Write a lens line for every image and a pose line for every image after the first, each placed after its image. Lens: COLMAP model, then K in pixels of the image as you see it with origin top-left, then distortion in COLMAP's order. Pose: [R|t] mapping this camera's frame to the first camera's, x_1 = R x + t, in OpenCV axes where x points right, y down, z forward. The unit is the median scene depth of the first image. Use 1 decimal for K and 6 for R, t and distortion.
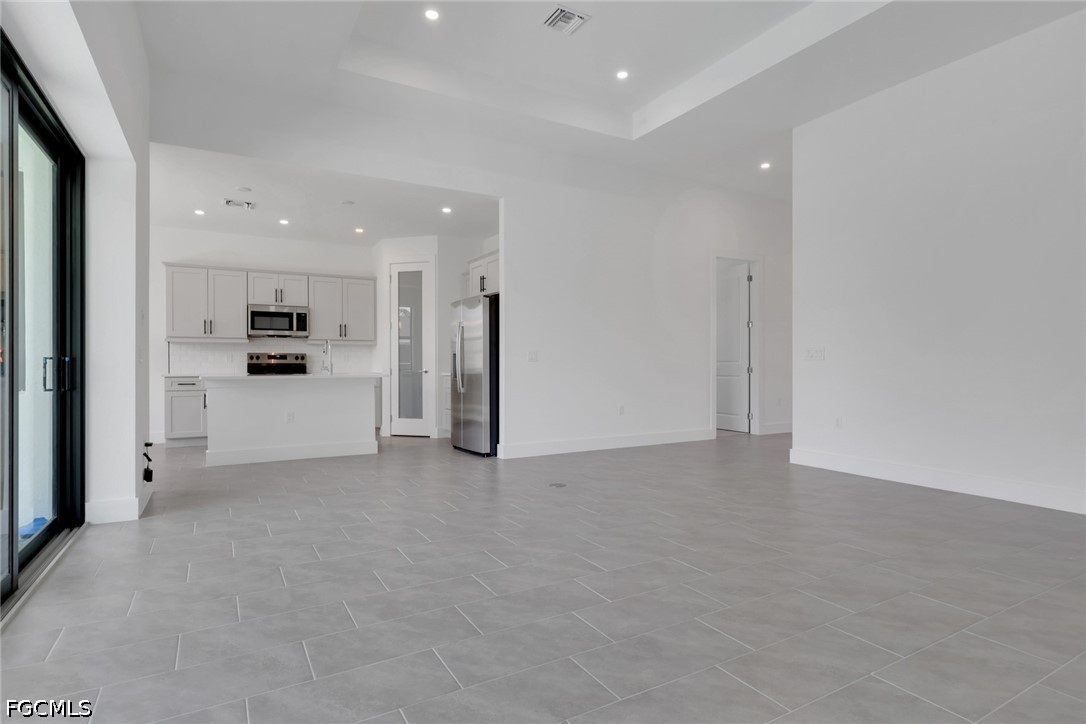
lens RADIAL K [[545.5, 0, 543.0], [0, 545.5, 362.0], [0, 0, 1]] dist [-0.003582, -0.000411]
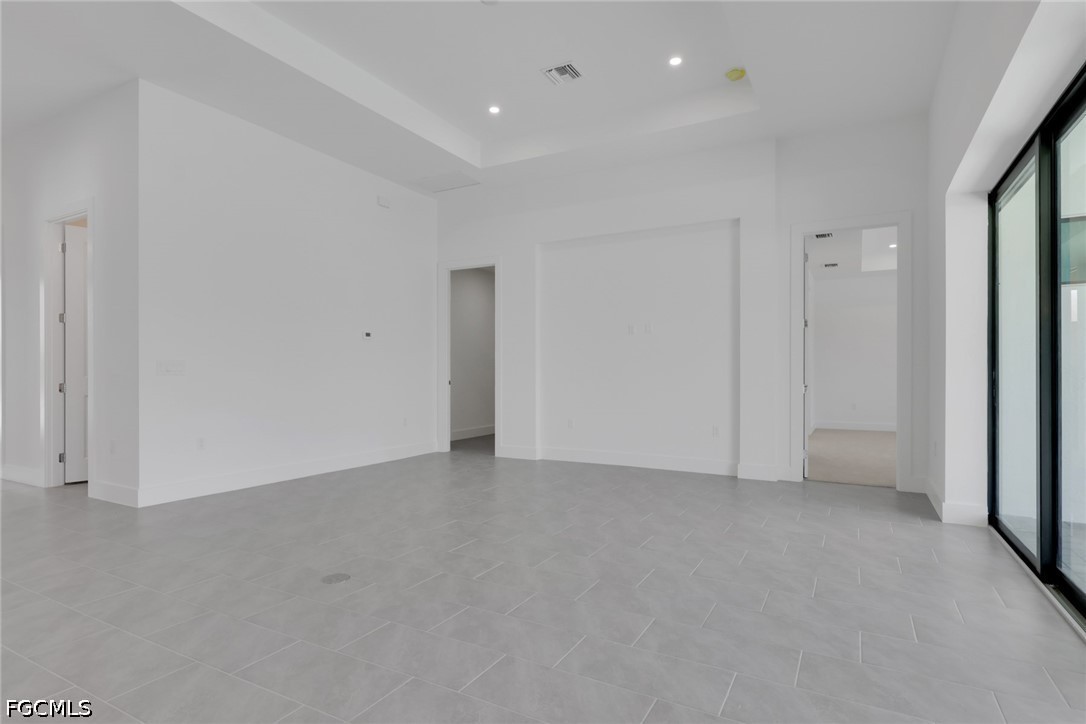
lens RADIAL K [[530.5, 0, 561.8], [0, 530.5, 359.9], [0, 0, 1]] dist [0.001396, -0.000418]
pose [[-0.501382, 0.020304, 0.864988, -0.568674], [-0.002471, 0.999687, -0.024898, -0.007514], [-0.865222, -0.014620, -0.501175, 0.980522]]
